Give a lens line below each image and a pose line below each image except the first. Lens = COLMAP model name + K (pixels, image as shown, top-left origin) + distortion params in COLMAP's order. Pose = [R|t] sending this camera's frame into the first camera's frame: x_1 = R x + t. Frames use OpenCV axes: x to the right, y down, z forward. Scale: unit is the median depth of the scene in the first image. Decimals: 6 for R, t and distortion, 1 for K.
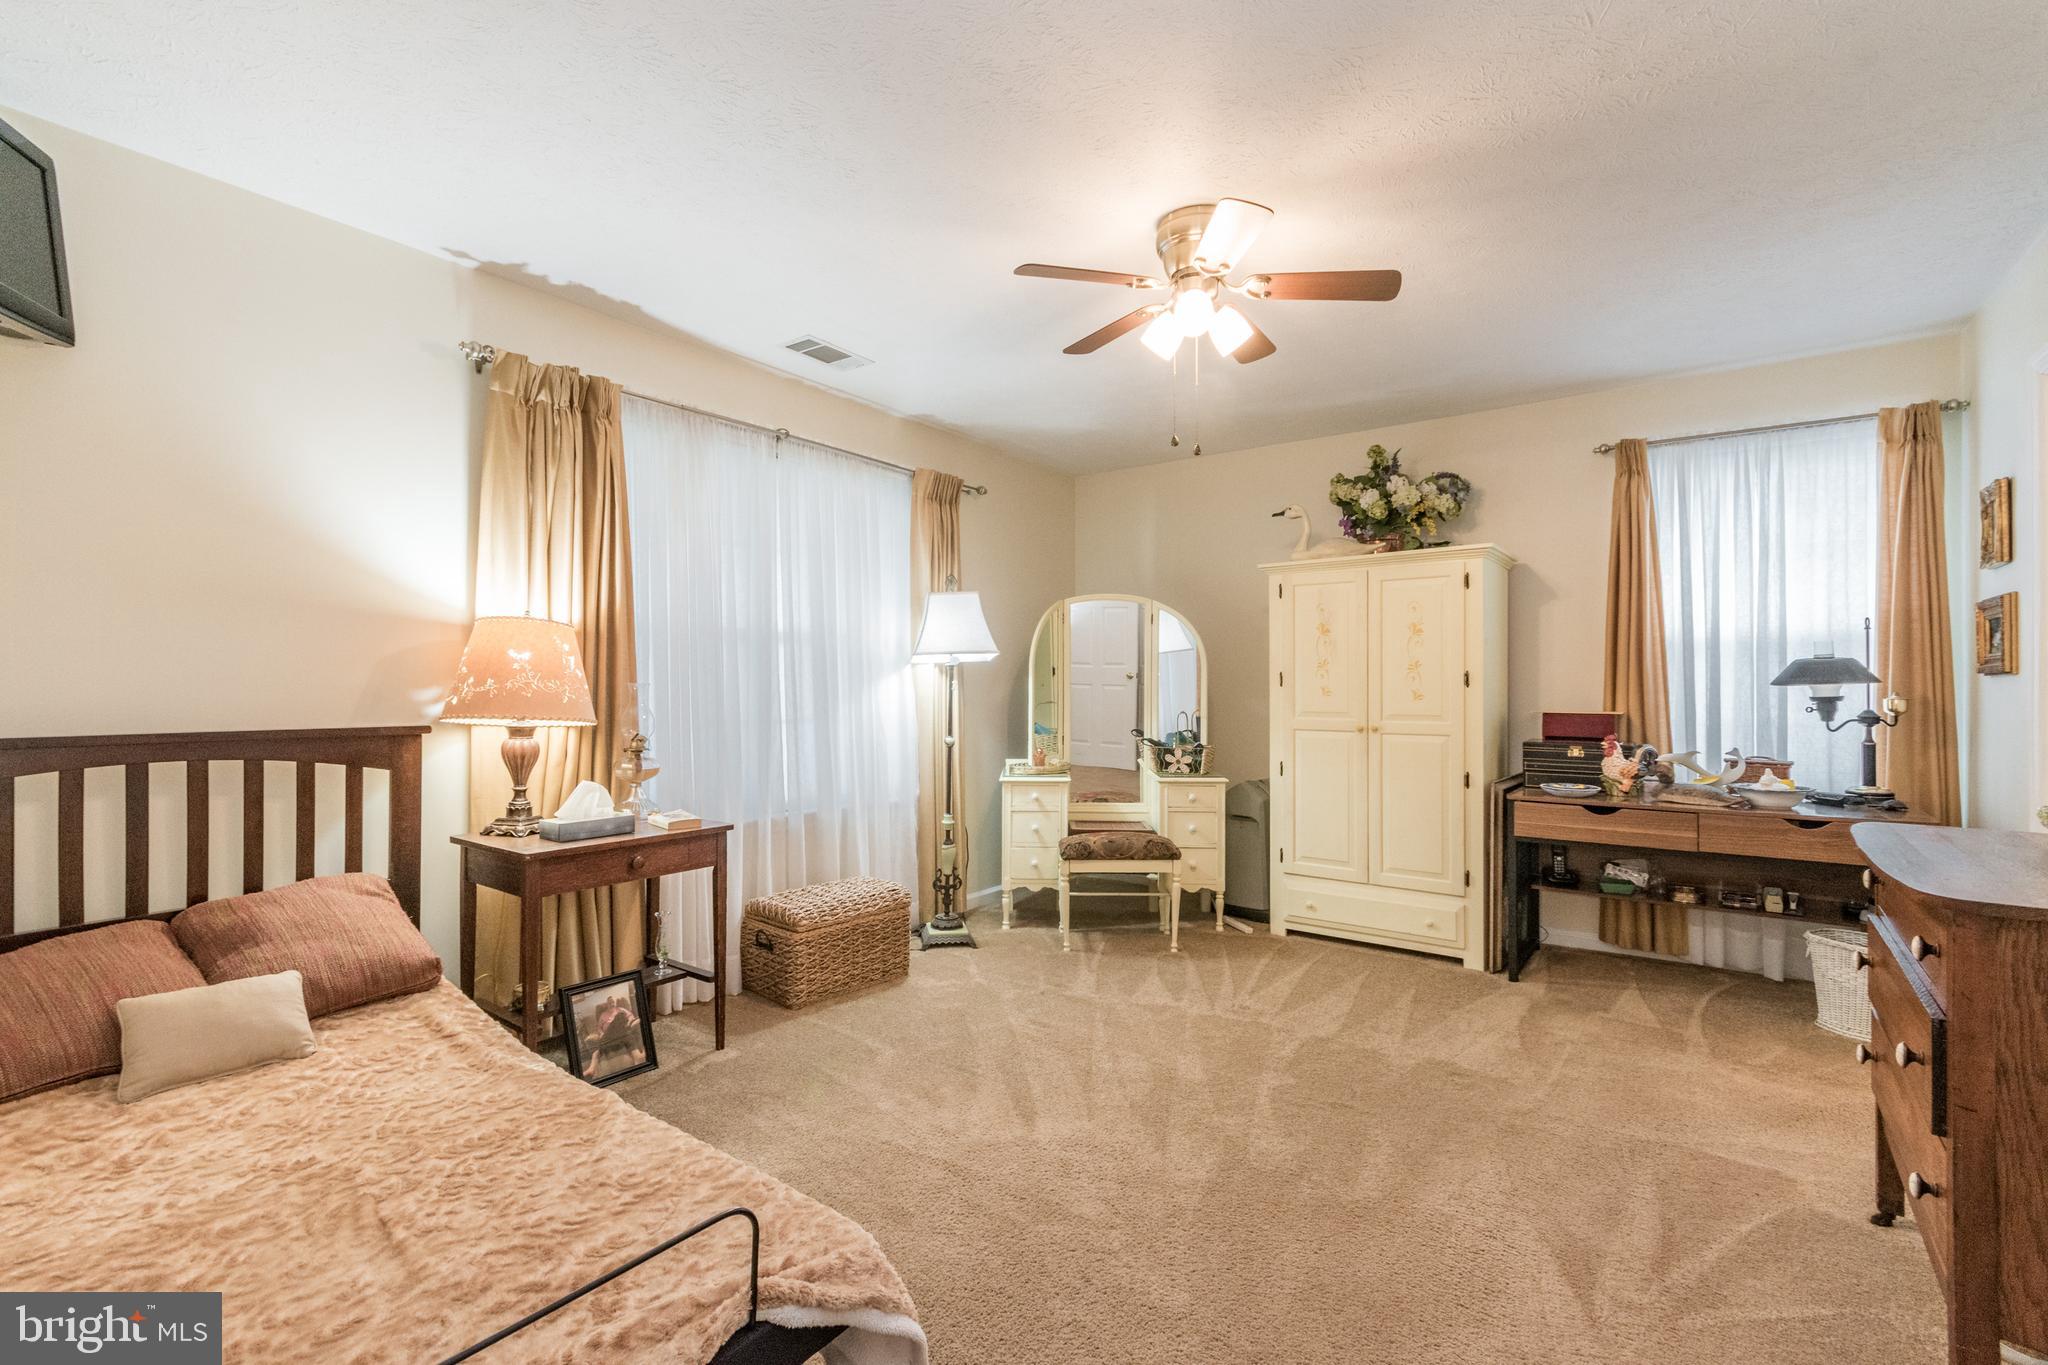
lens RADIAL K [[901.1, 0, 1033.3], [0, 901.1, 688.9], [0, 0, 1]] dist [0.001114, -0.000043]
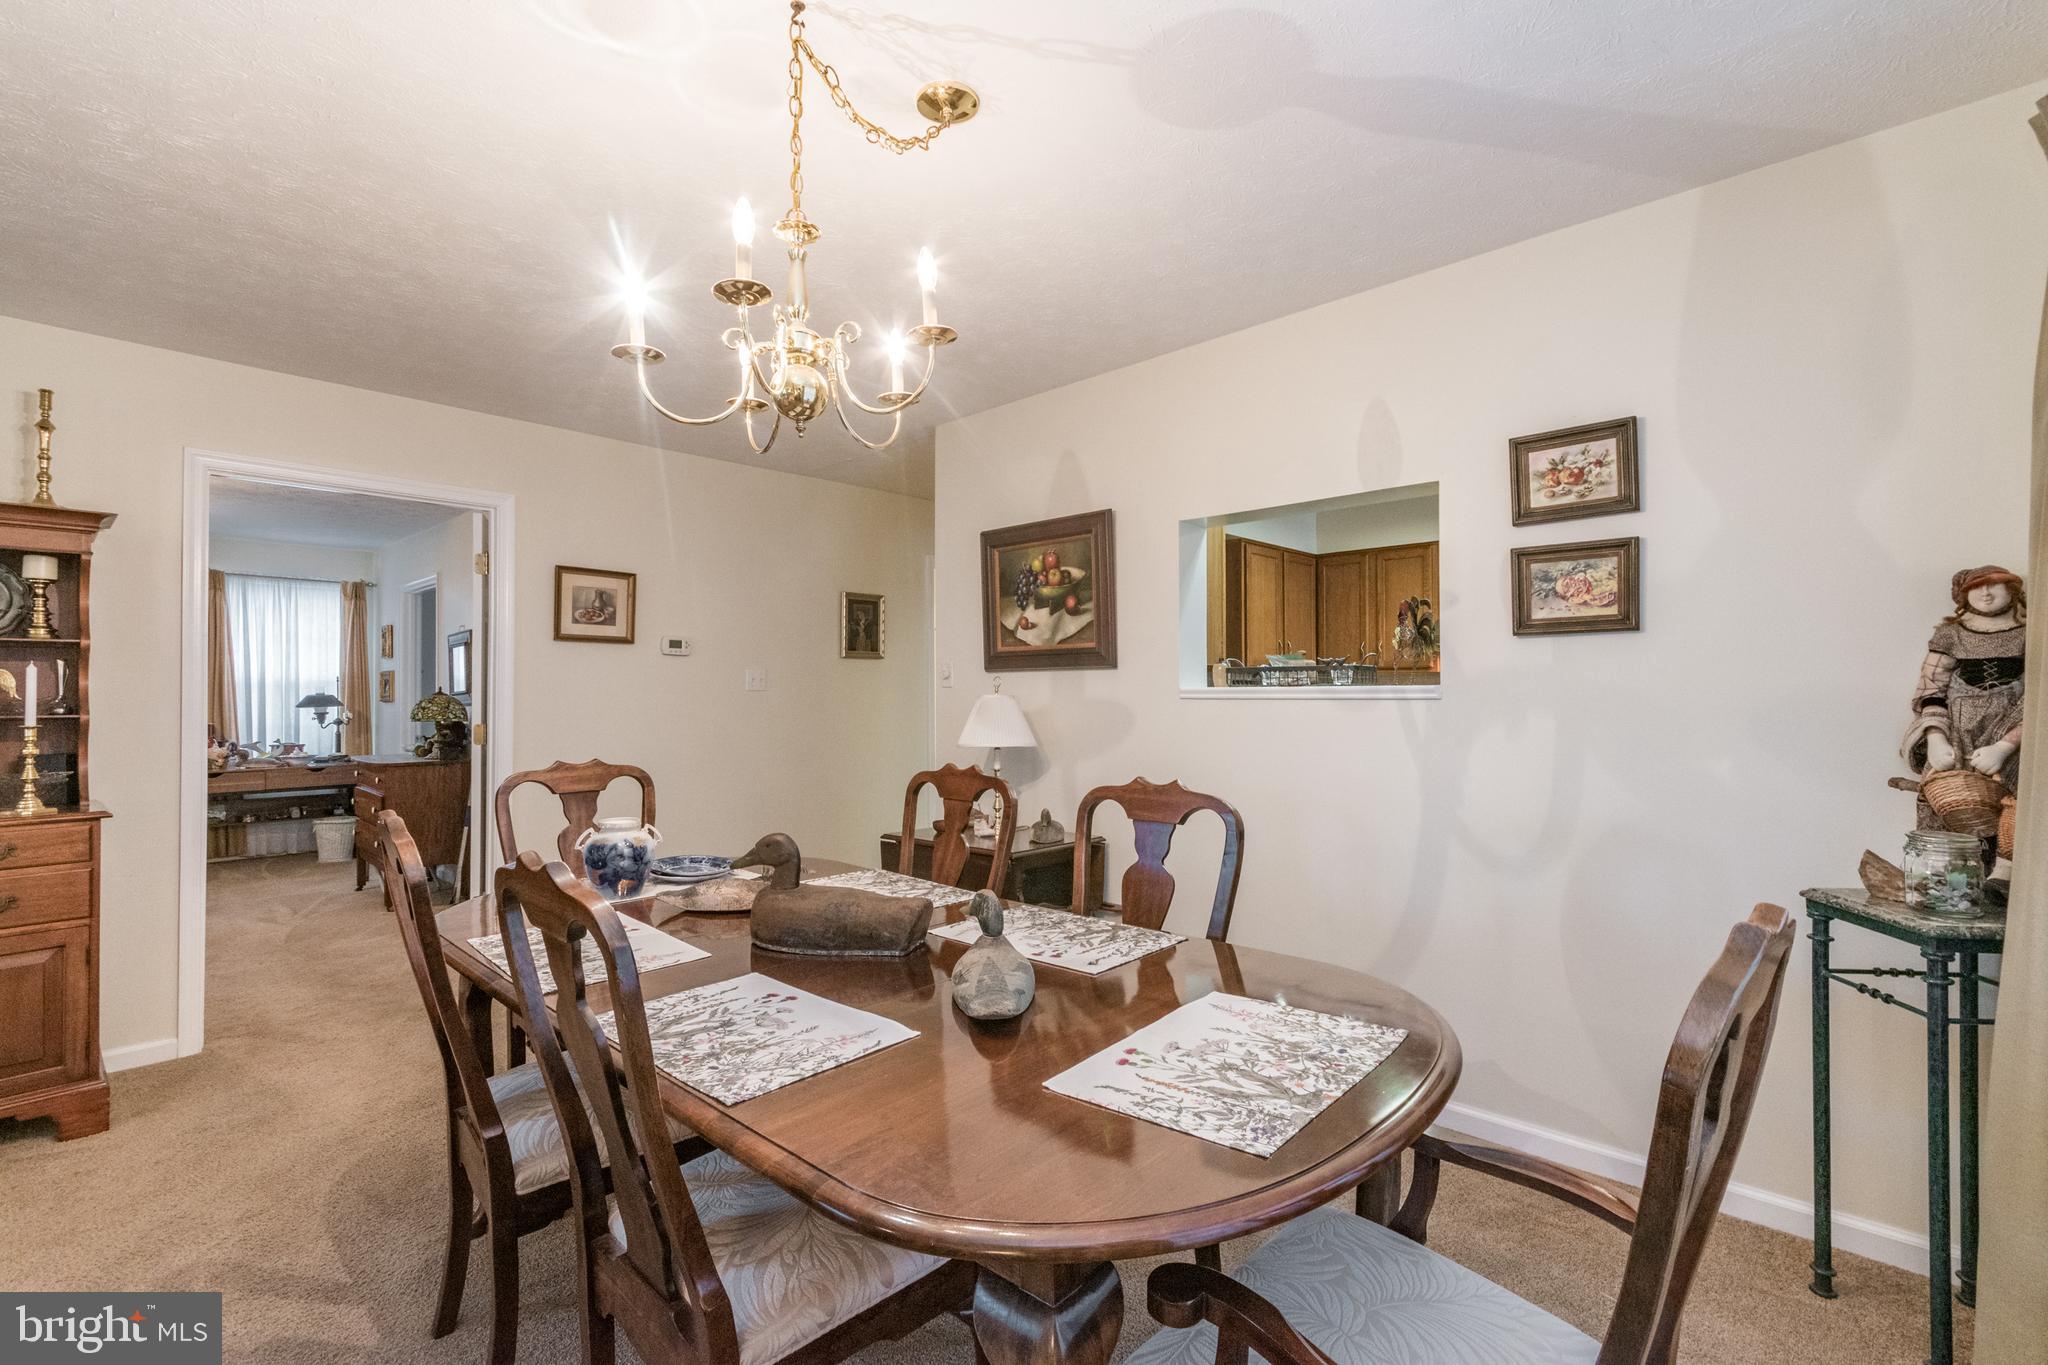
lens RADIAL K [[901.1, 0, 1033.3], [0, 901.1, 688.9], [0, 0, 1]] dist [0.001114, -0.000043]
pose [[0.115032, 0.002418, 0.993359, -0.998826], [-0.000750, 0.999997, -0.002348, -0.041142], [-0.993362, -0.000475, 0.115033, -0.881183]]
